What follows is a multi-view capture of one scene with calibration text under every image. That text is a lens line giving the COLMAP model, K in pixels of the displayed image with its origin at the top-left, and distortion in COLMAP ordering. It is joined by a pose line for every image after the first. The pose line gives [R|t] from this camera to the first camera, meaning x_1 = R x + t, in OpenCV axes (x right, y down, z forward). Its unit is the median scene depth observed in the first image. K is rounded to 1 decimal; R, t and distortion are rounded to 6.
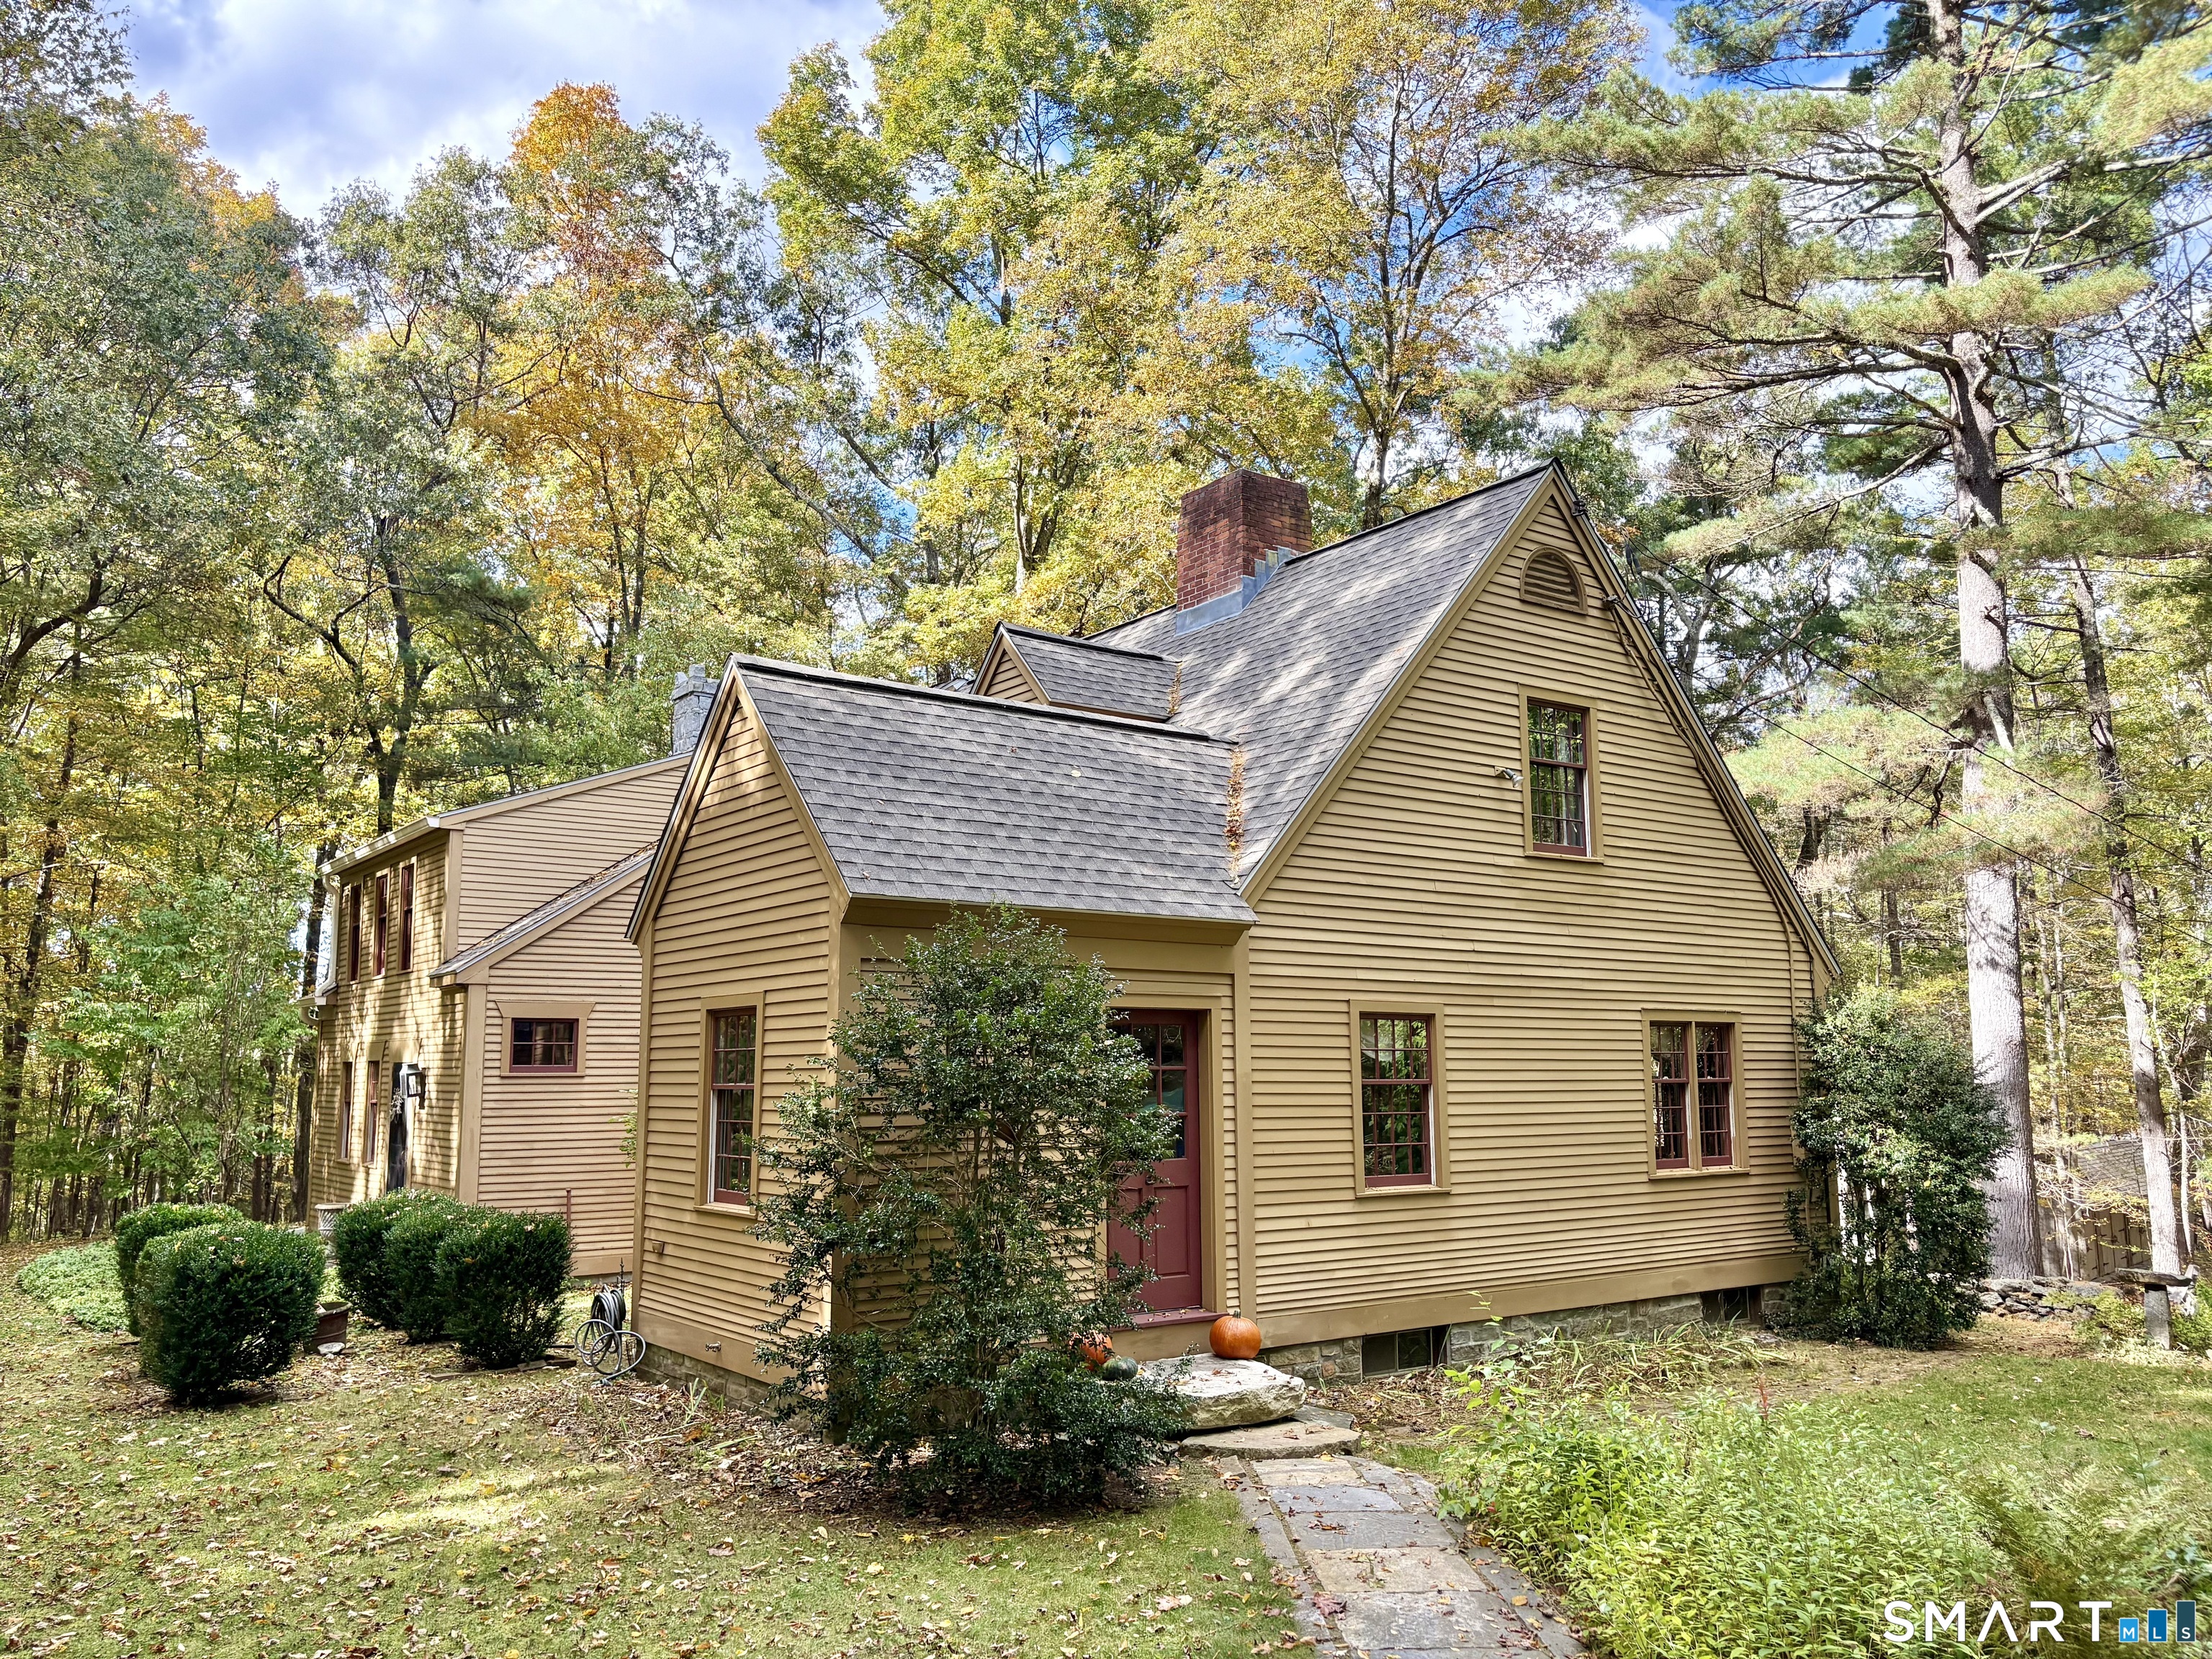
lens RADIAL K [[1638.5, 0, 1106.0], [0, 1638.5, 829.5], [0, 0, 1]] dist [0.123086, -0.371614]
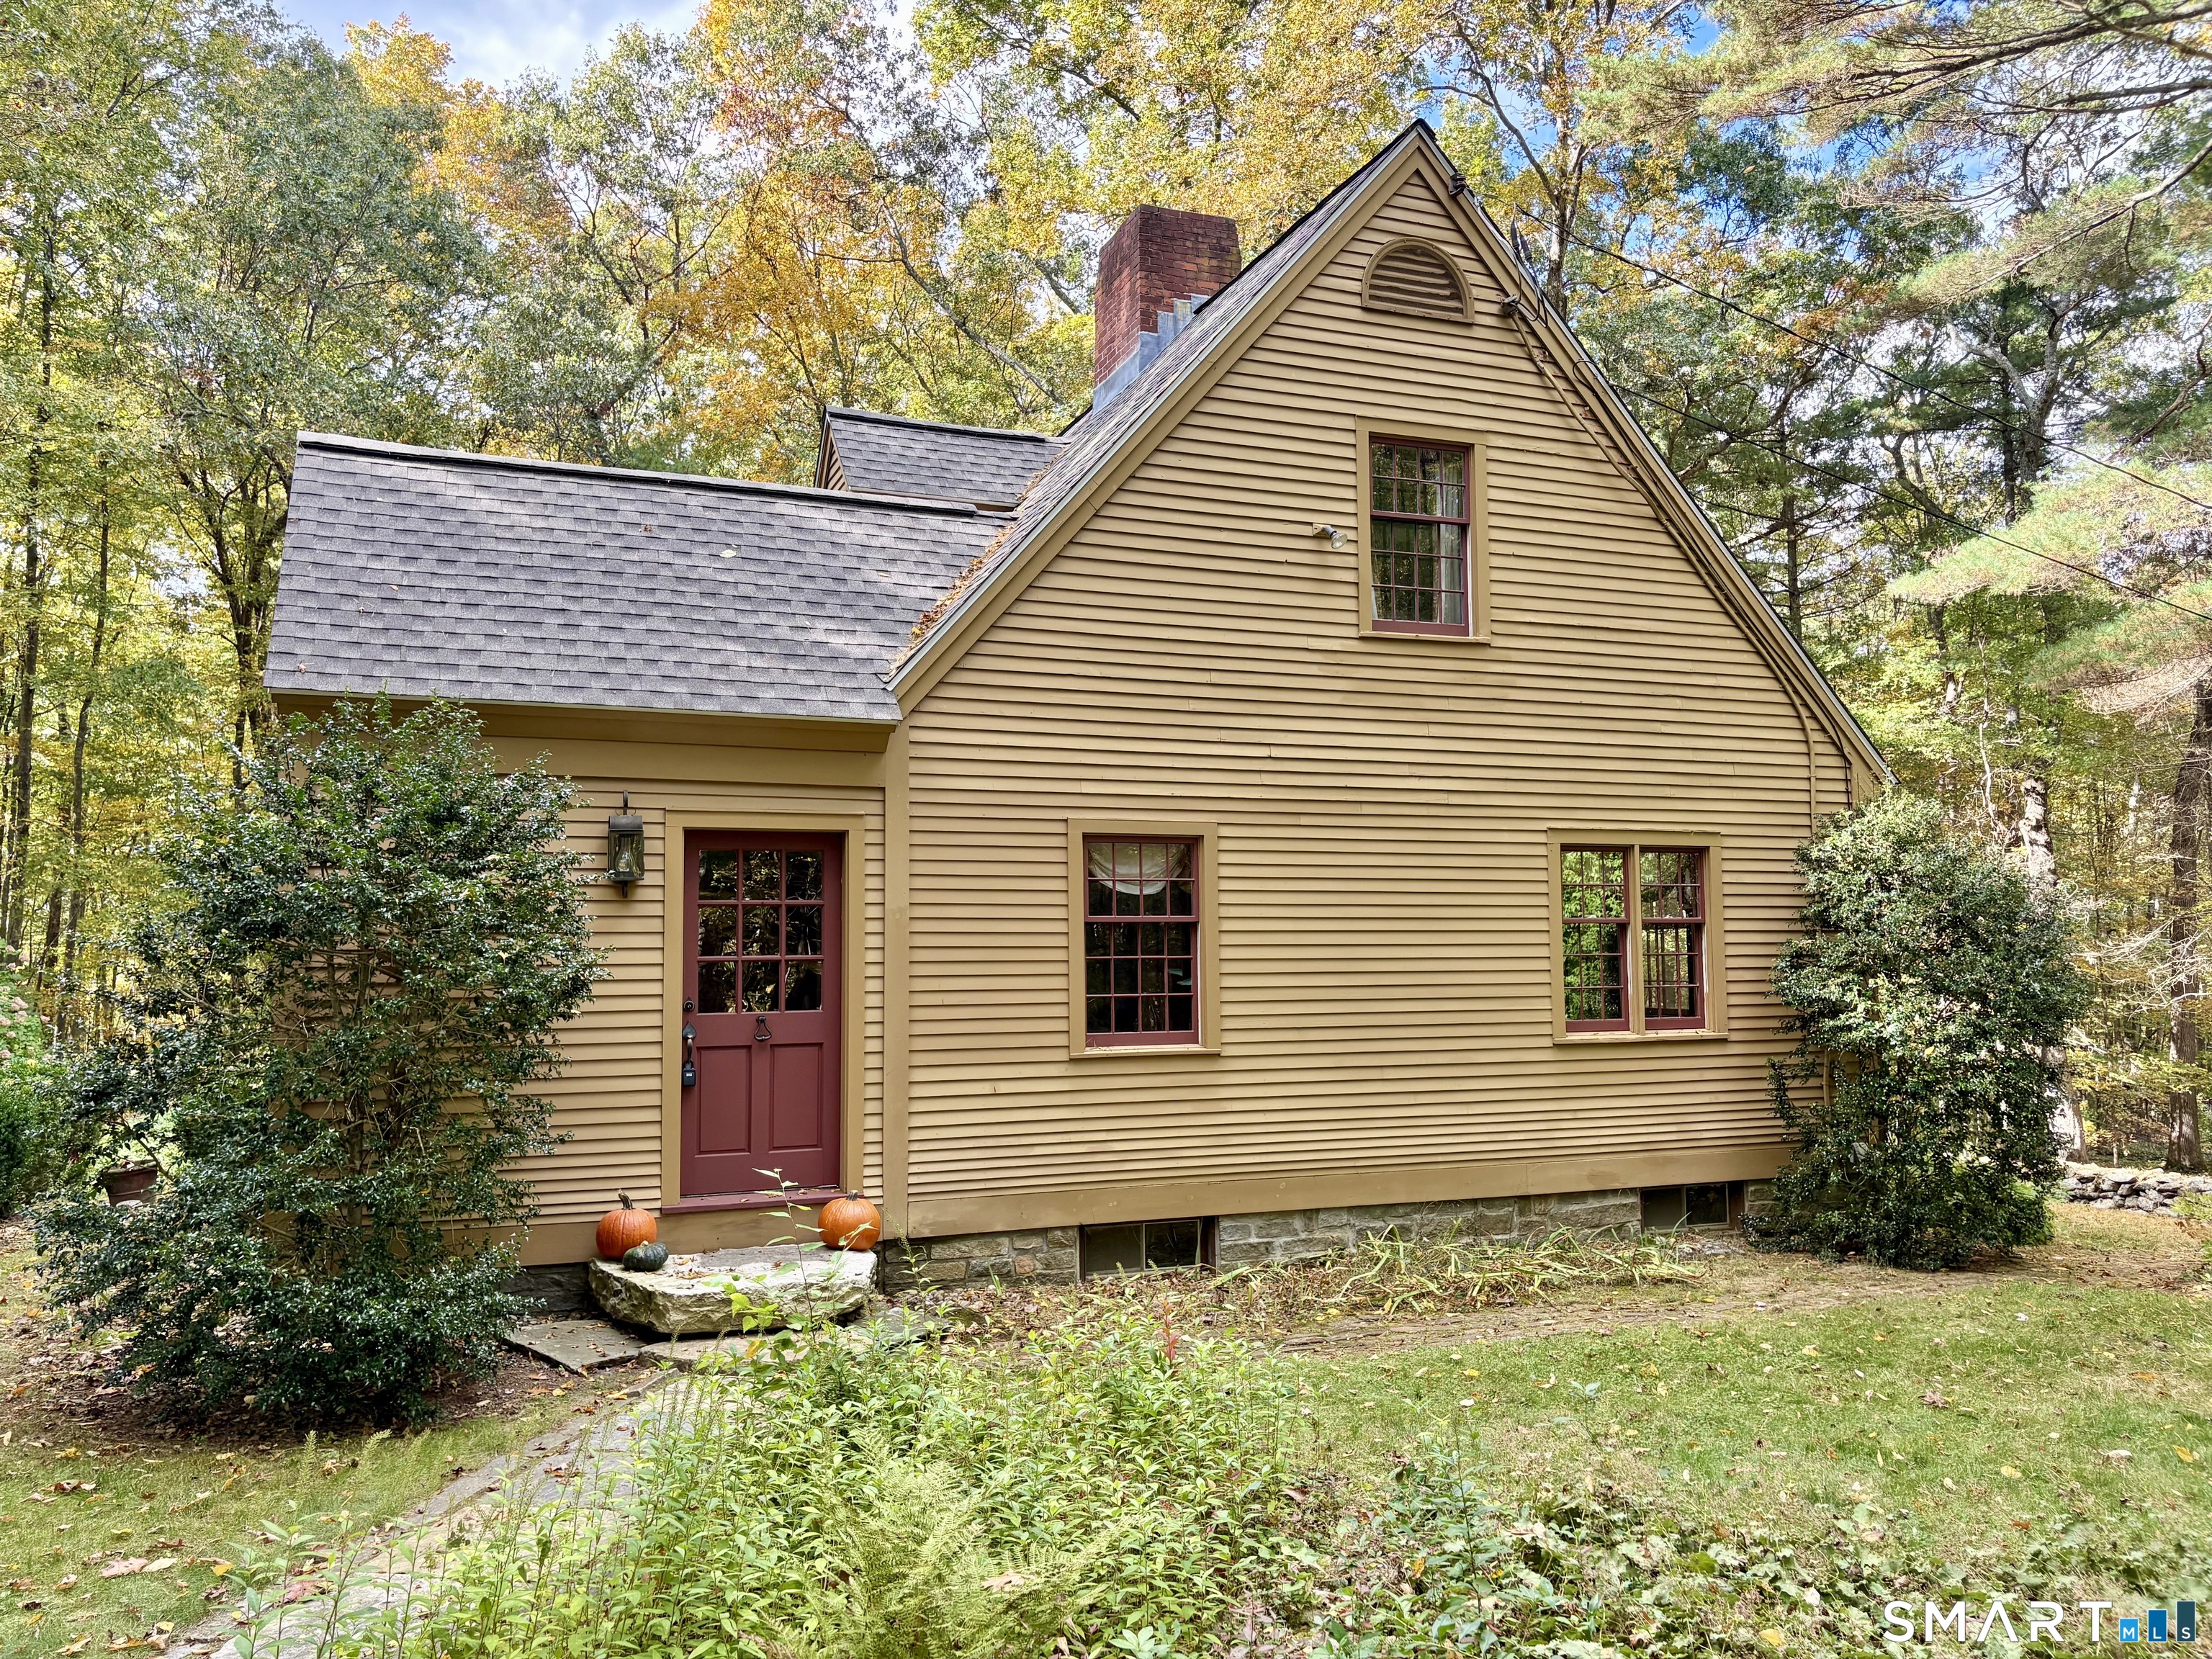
lens RADIAL K [[1638.5, 0, 1106.0], [0, 1638.5, 829.5], [0, 0, 1]] dist [0.123086, -0.371614]
pose [[0.968776, -0.025559, -0.246616, 0.319980], [0.042362, 0.997110, 0.063069, 0.051889], [0.244292, -0.071547, 0.967059, 0.198173]]
